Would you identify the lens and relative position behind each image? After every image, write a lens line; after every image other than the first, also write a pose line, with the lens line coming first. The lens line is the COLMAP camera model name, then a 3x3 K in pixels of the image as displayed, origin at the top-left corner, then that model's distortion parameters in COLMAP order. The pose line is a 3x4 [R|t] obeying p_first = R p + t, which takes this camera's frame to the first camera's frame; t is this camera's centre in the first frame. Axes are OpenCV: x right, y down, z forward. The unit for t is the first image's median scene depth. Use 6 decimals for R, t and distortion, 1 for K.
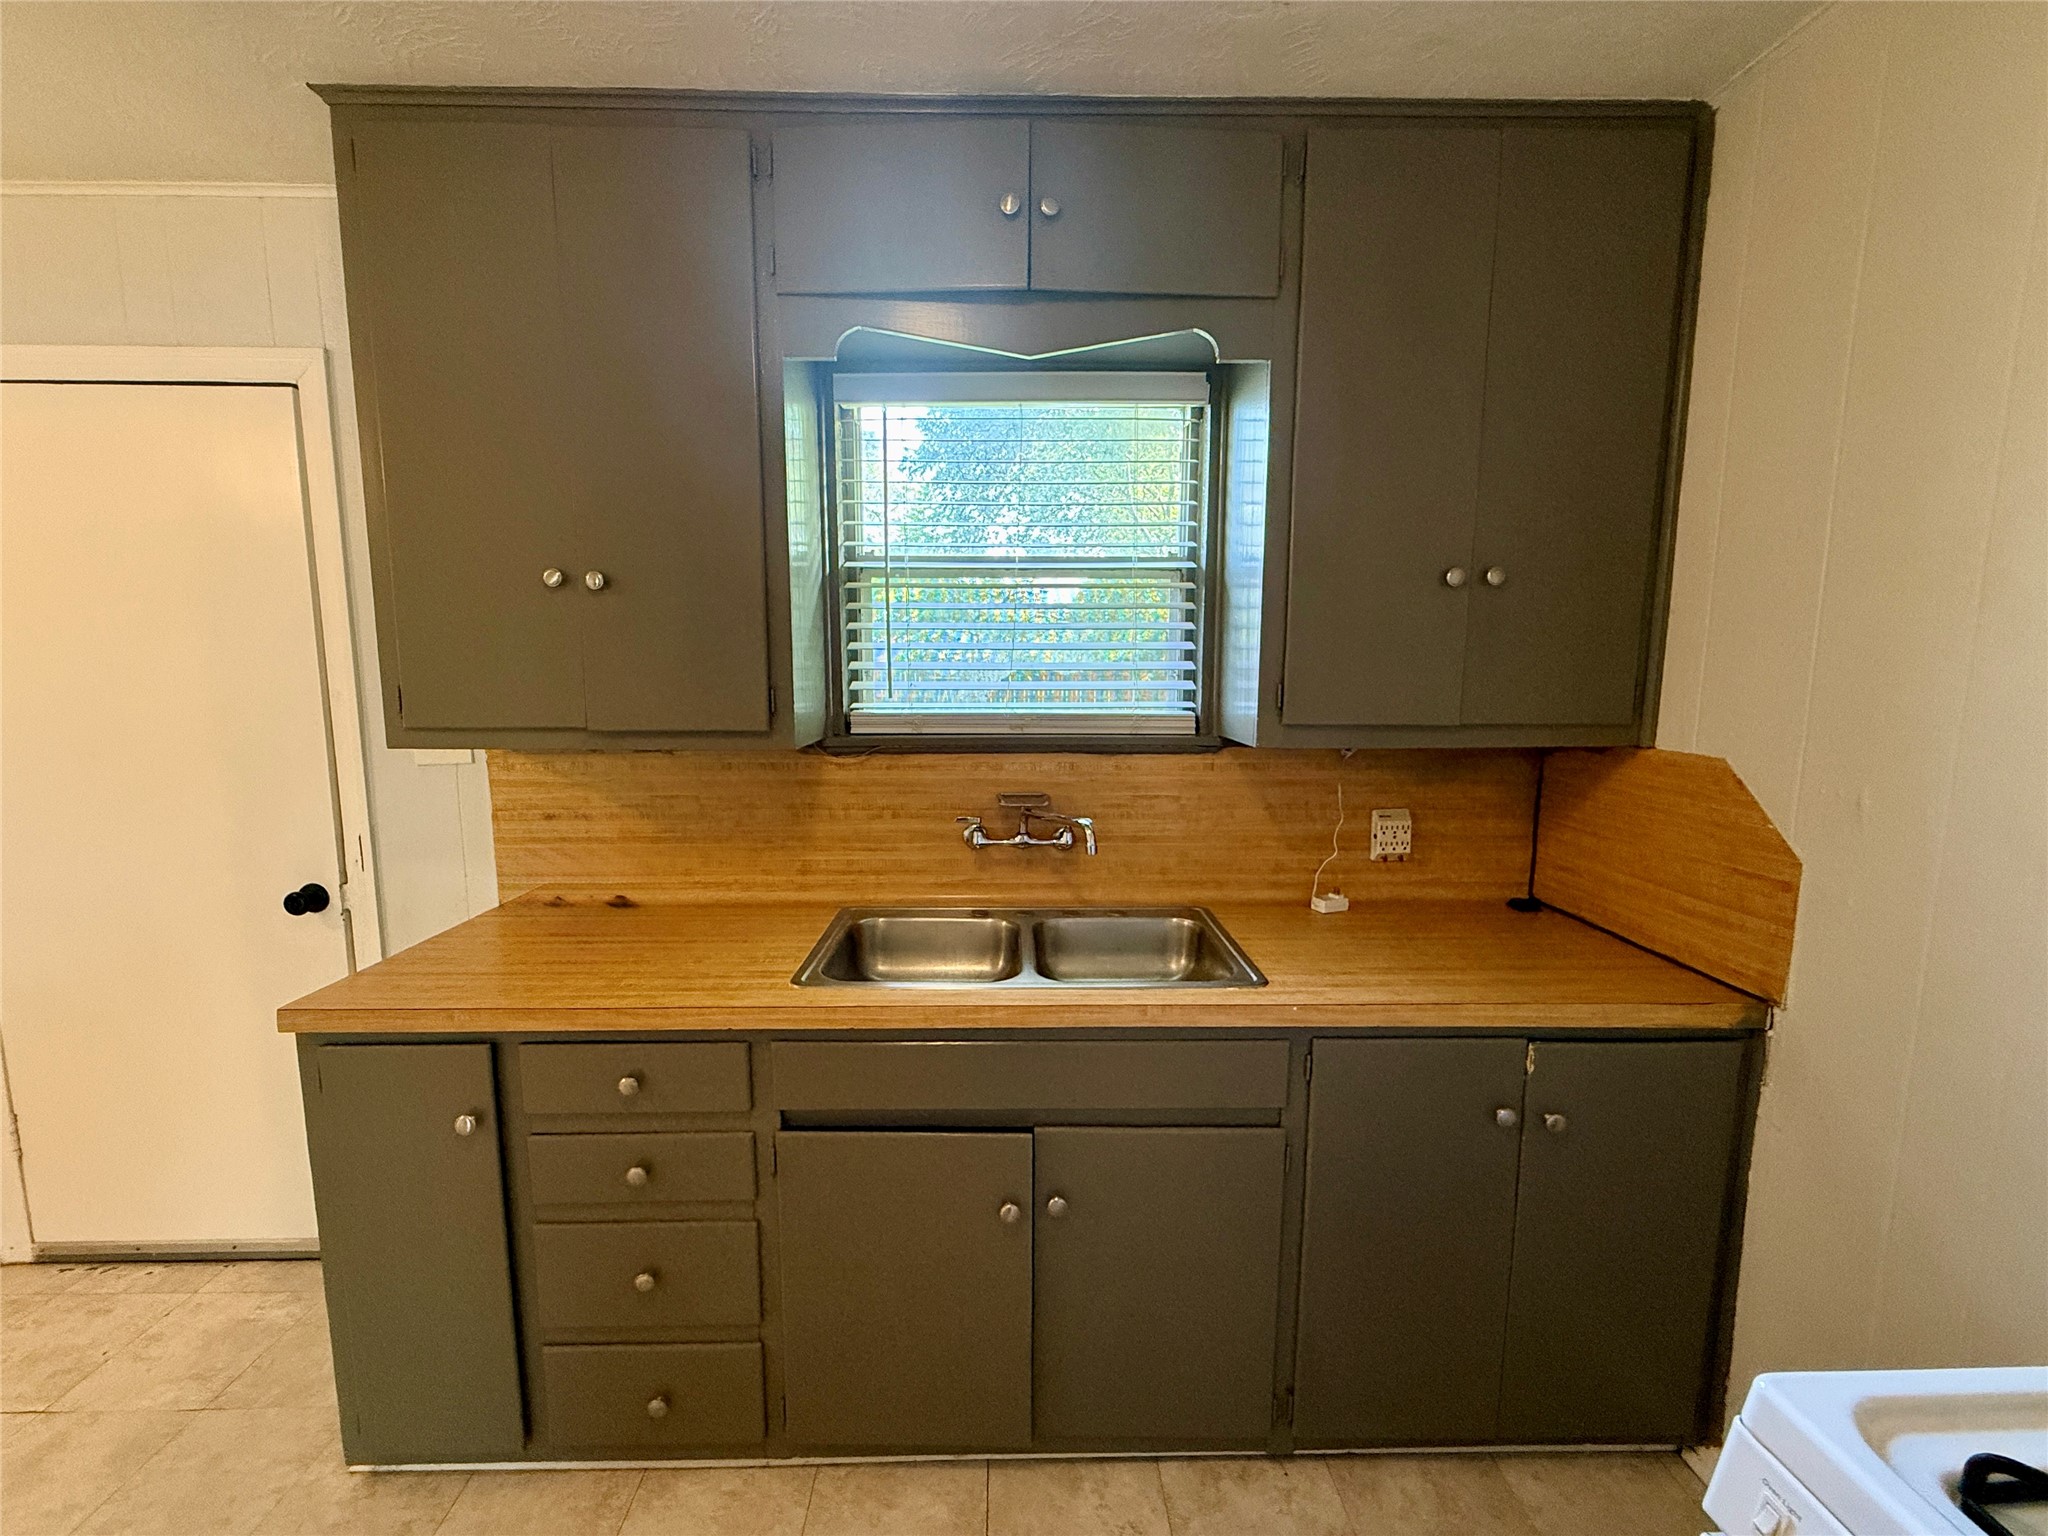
lens RADIAL K [[816.9, 0, 1020.9], [0, 816.9, 767.9], [0, 0, 1]] dist [-0.000633, -0.000192]
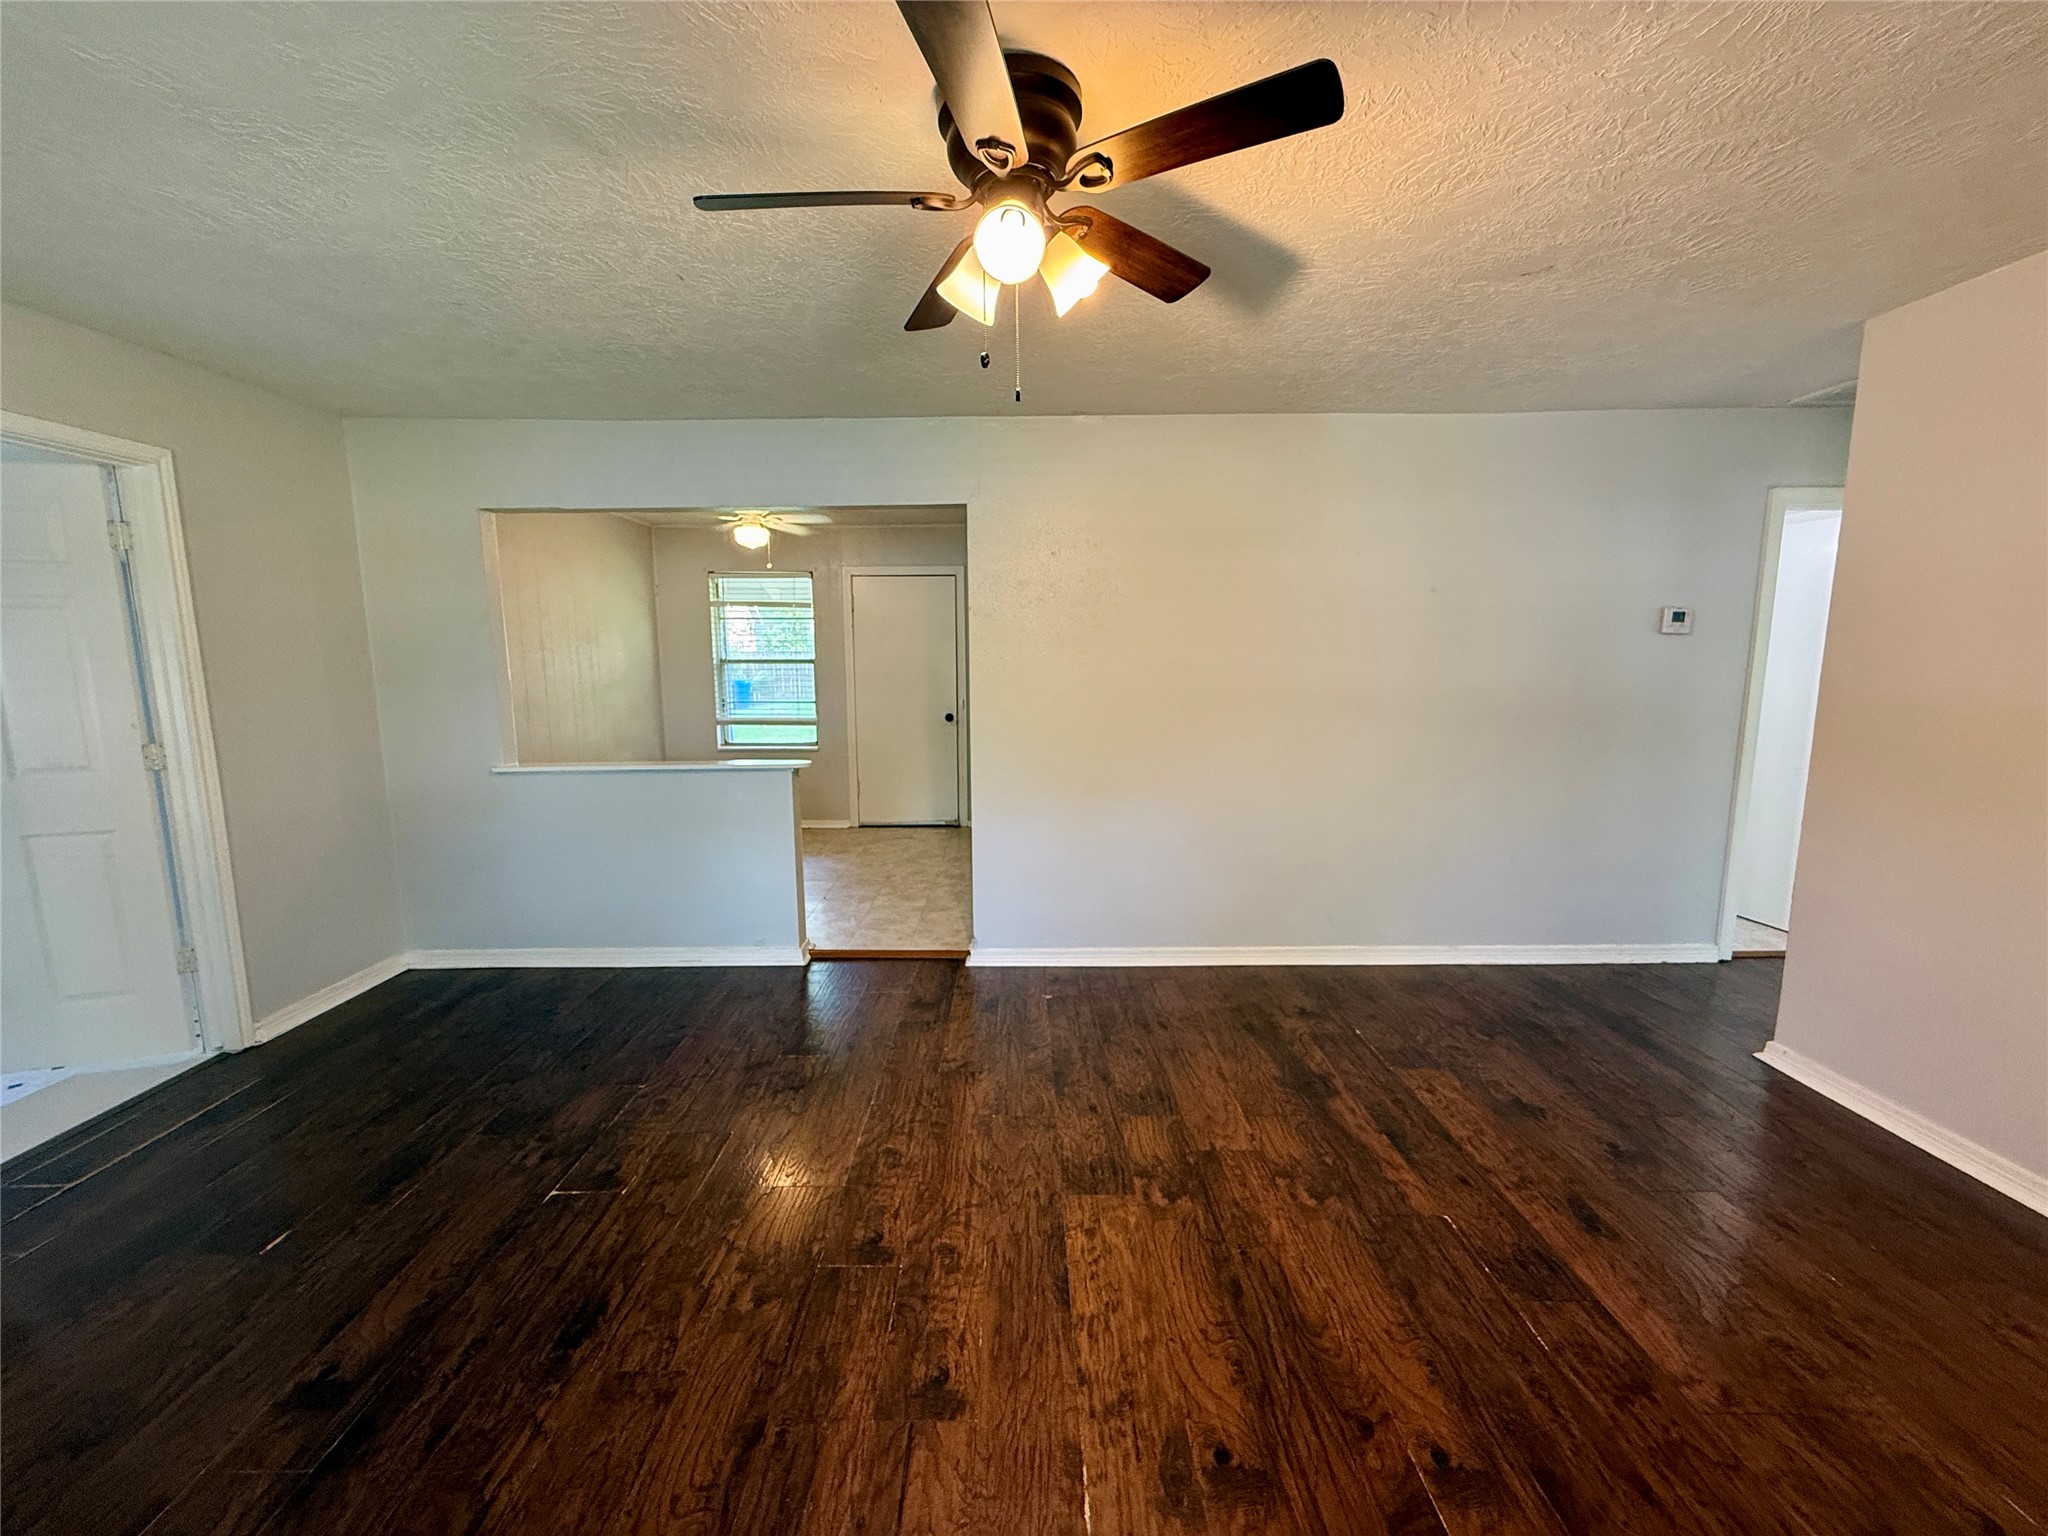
lens RADIAL K [[816.9, 0, 1018.2], [0, 816.9, 775.1], [0, 0, 1]] dist [-0.000633, -0.000192]
pose [[0.999719, -0.006608, -0.022749, -0.490132], [0.007185, 0.999652, 0.025375, 0.320102], [0.022573, -0.025532, 0.999419, -2.526629]]
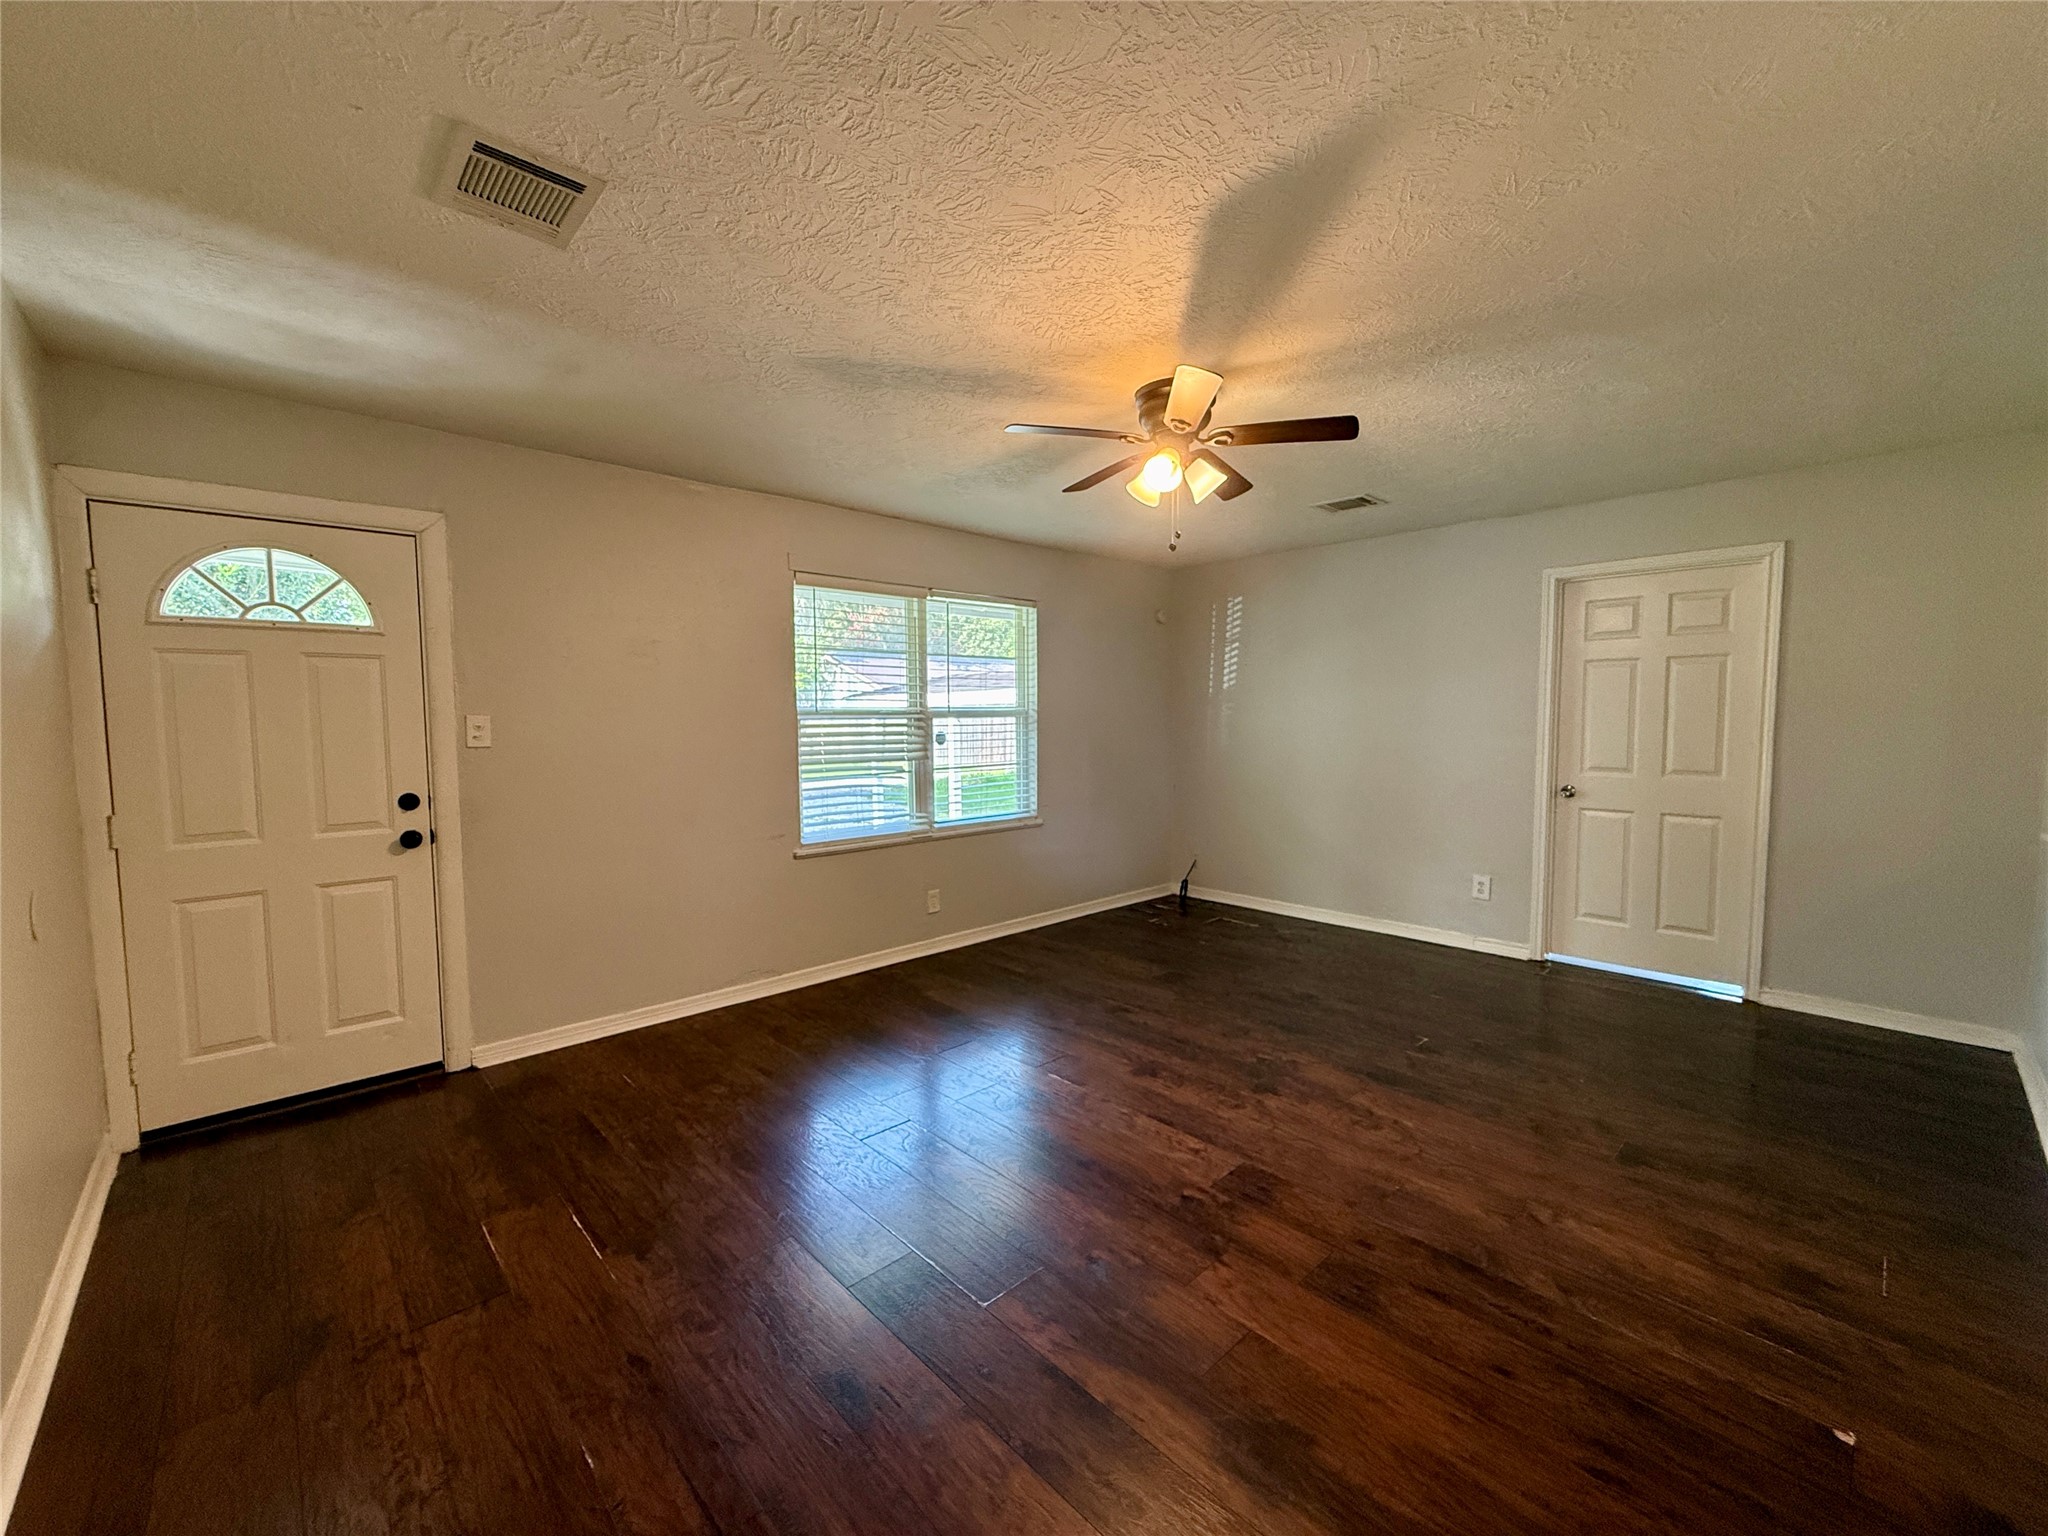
lens RADIAL K [[816.9, 0, 1016.6], [0, 816.9, 764.9], [0, 0, 1]] dist [-0.000633, -0.000192]
pose [[-0.746831, 0.041279, -0.663732, 0.672981], [-0.079920, 0.985267, 0.151201, 0.140250], [0.660194, 0.165967, -0.732529, -0.766201]]
